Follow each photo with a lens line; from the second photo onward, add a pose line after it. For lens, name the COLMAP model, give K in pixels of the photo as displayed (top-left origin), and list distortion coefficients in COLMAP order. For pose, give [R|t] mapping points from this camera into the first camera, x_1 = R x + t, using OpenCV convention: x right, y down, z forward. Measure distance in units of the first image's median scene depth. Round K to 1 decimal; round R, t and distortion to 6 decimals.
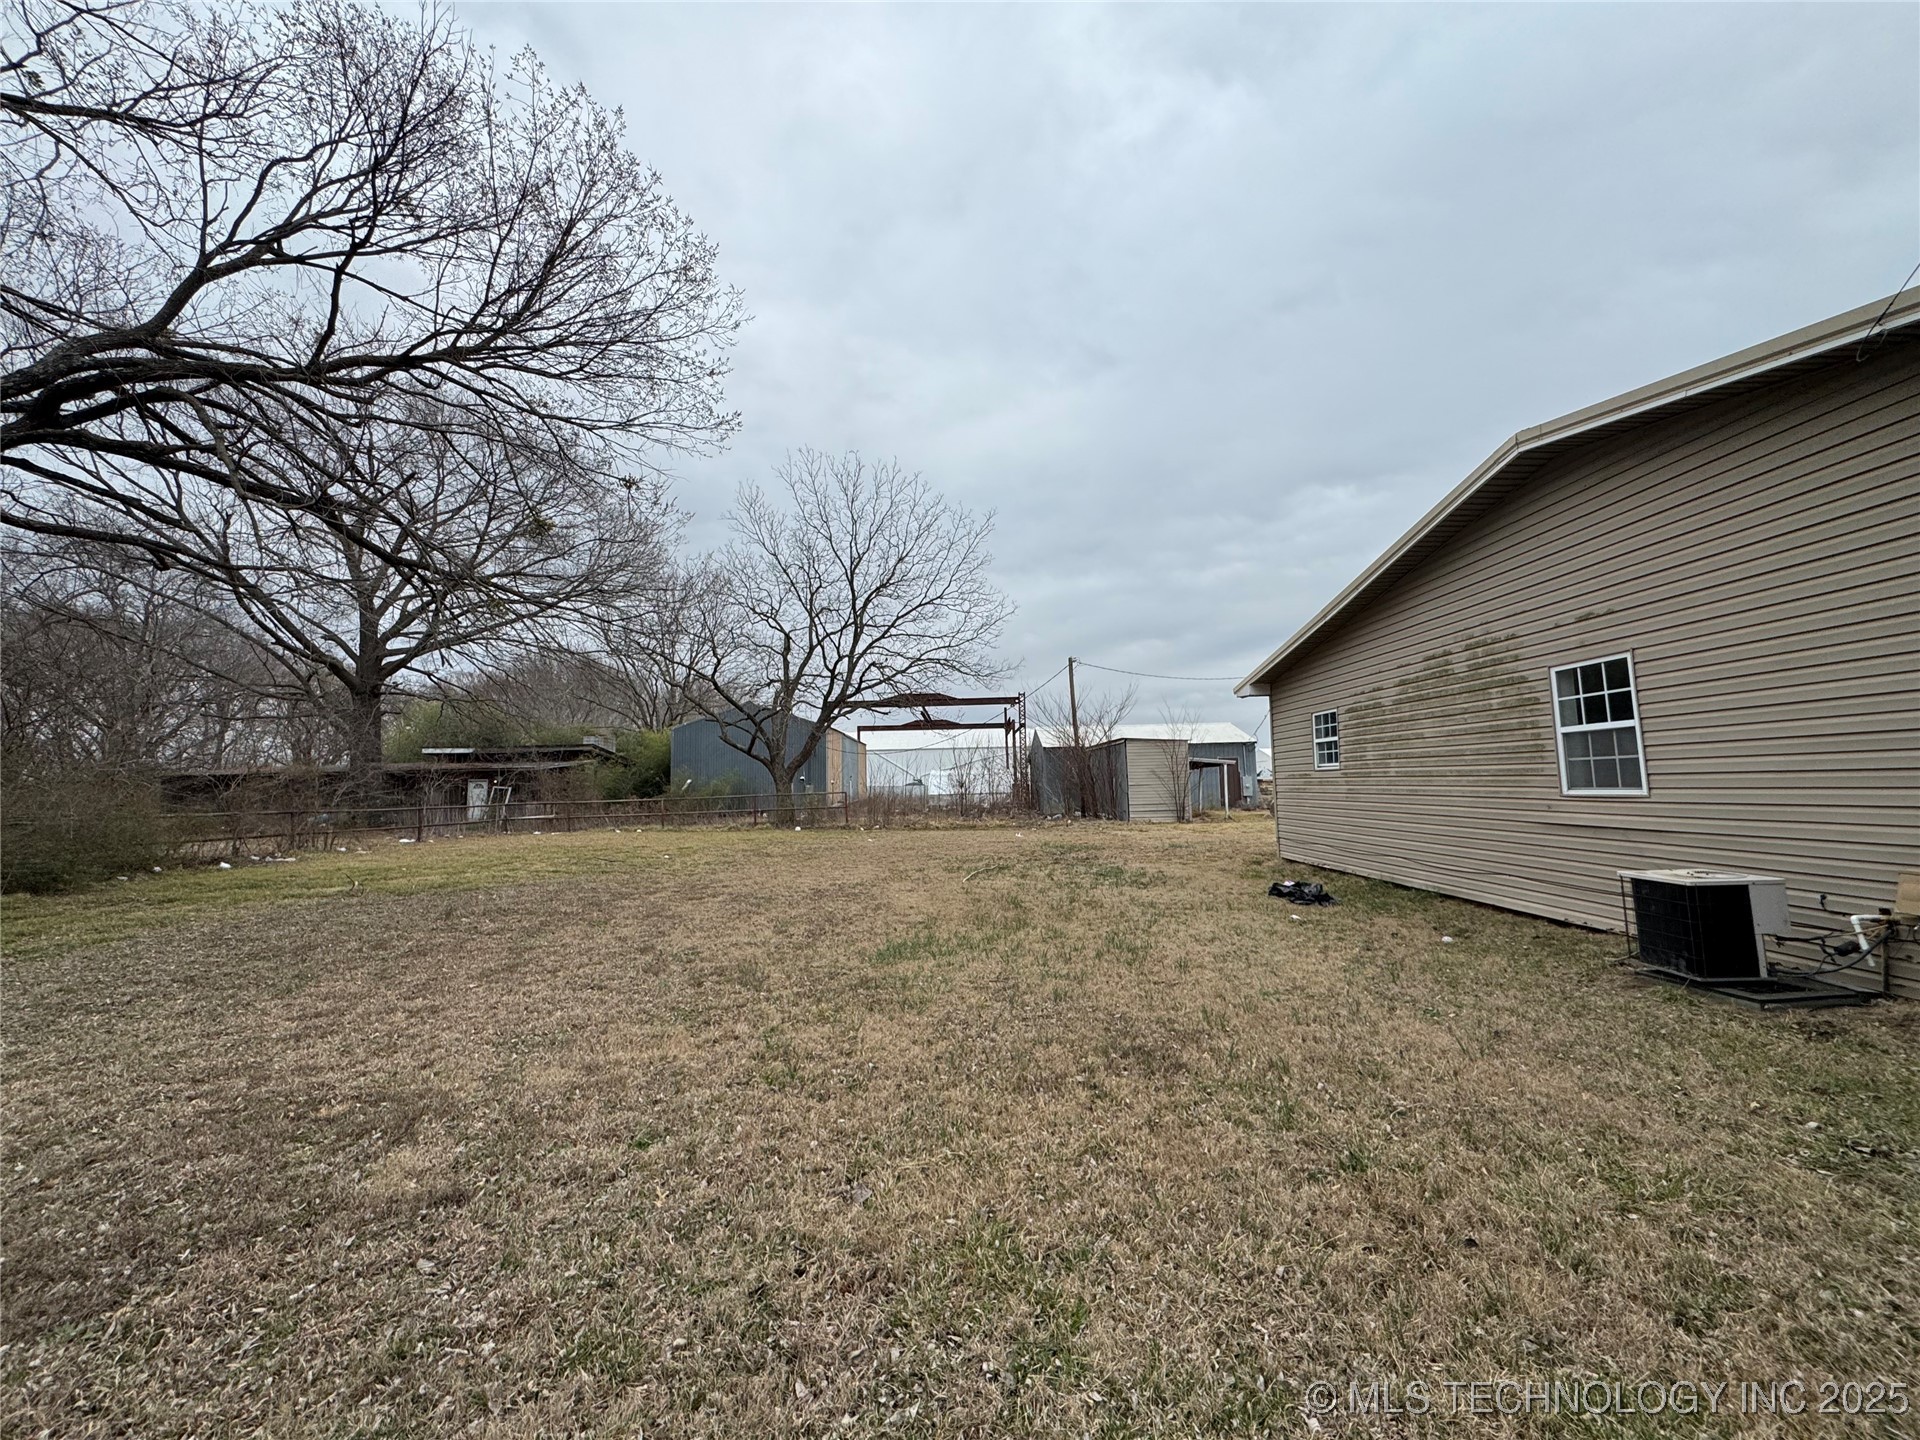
lens RADIAL K [[784.2, 0, 960.0], [0, 784.2, 720.0], [0, 0, 1]] dist [-0.000417, 0.000046]
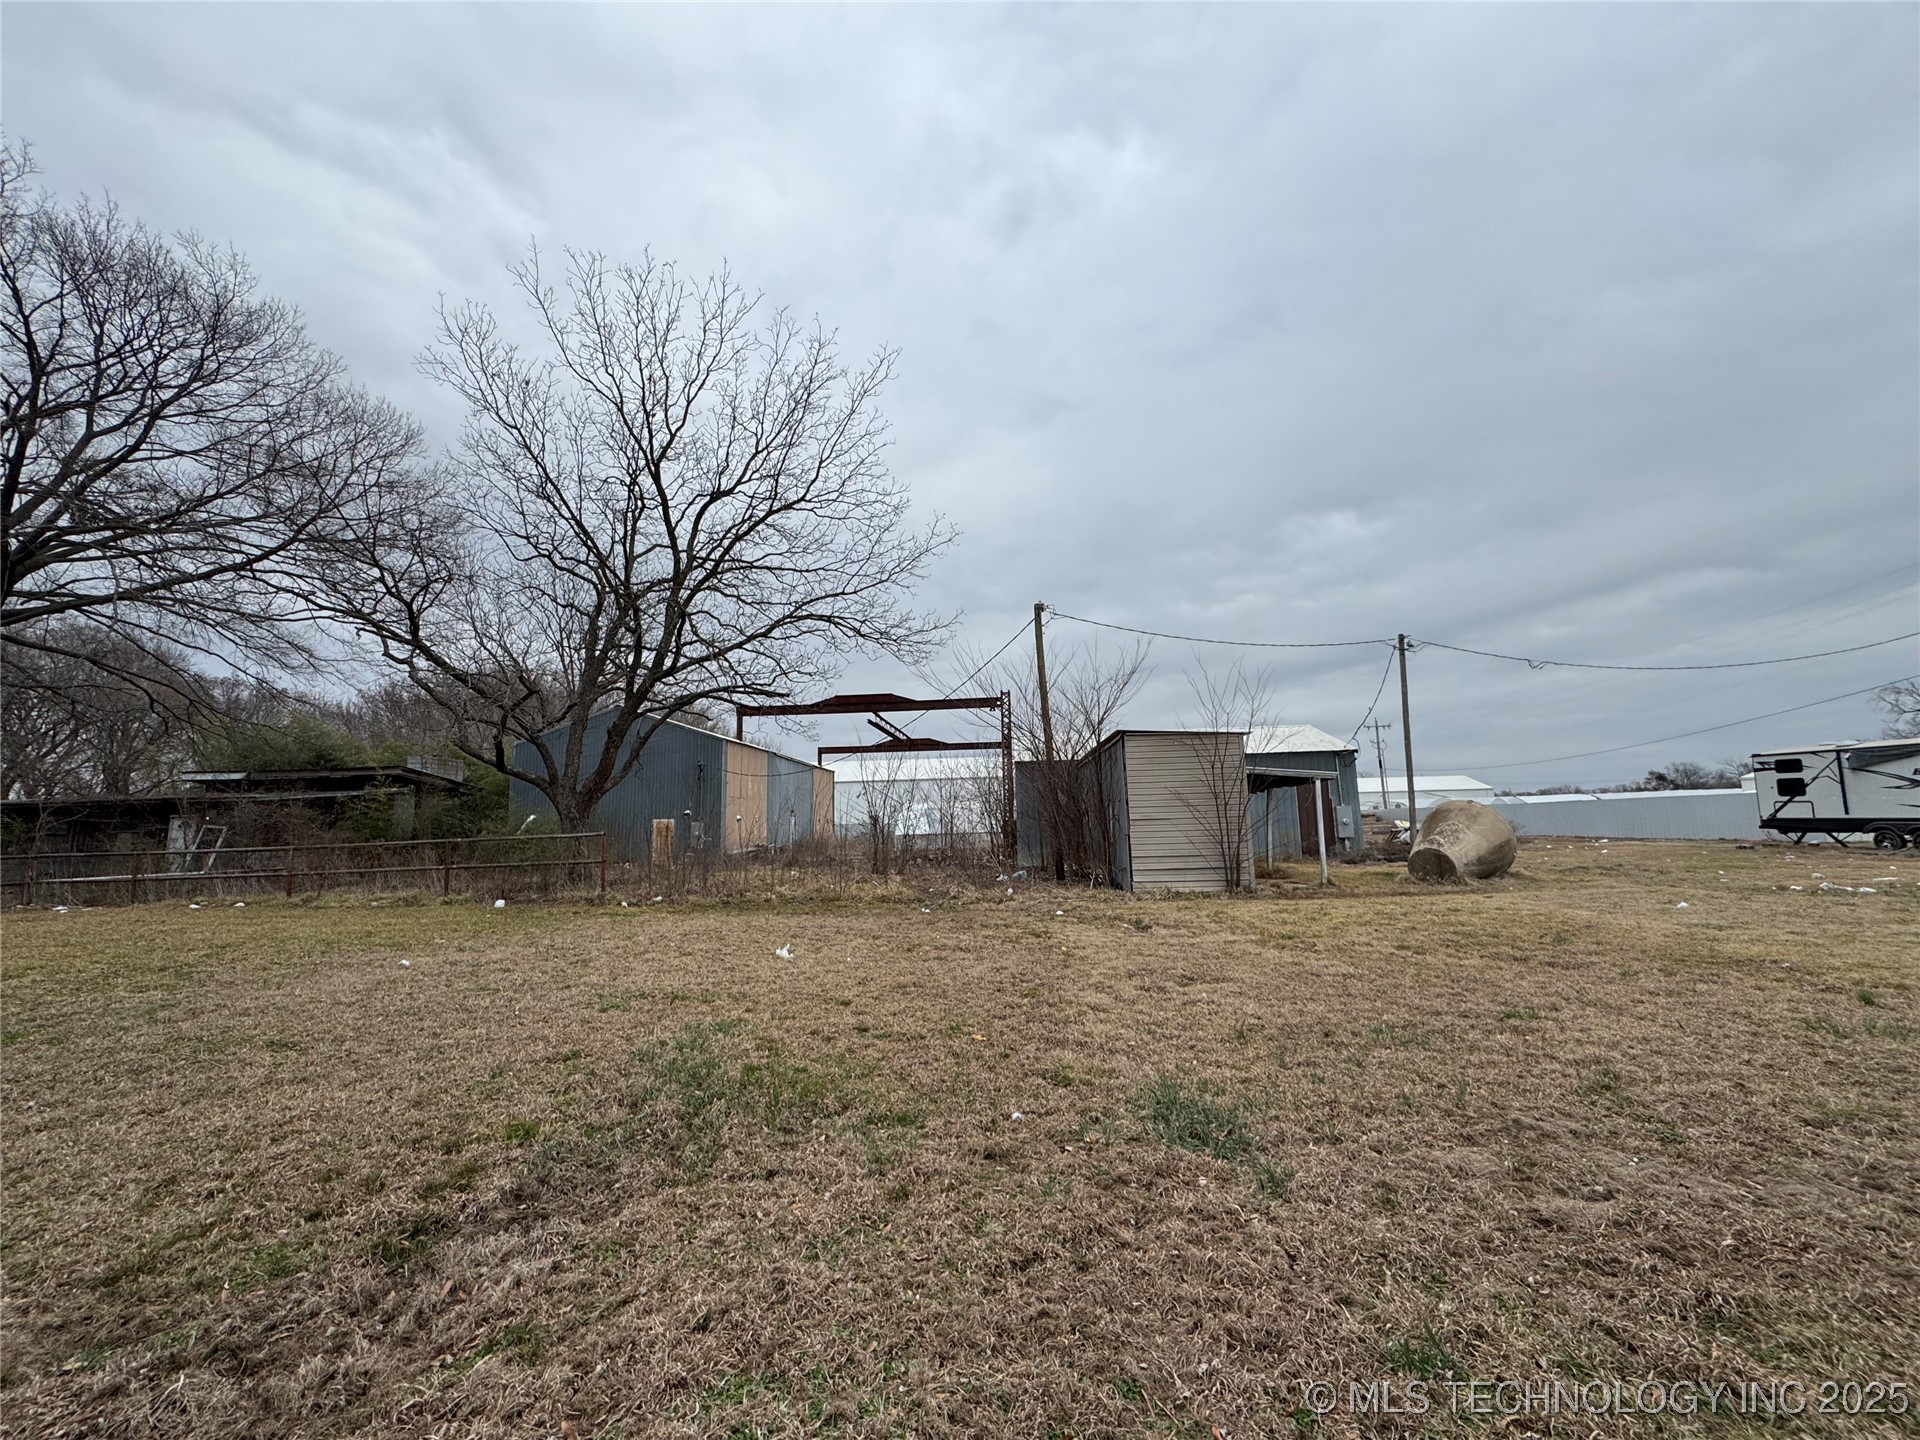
lens RADIAL K [[784.2, 0, 960.0], [0, 784.2, 720.0], [0, 0, 1]] dist [-0.000417, 0.000046]
pose [[0.997999, -0.011026, -0.062265, 0.119354], [0.008075, 0.998841, -0.047443, 0.035726], [0.062716, 0.046845, 0.996931, 0.414474]]
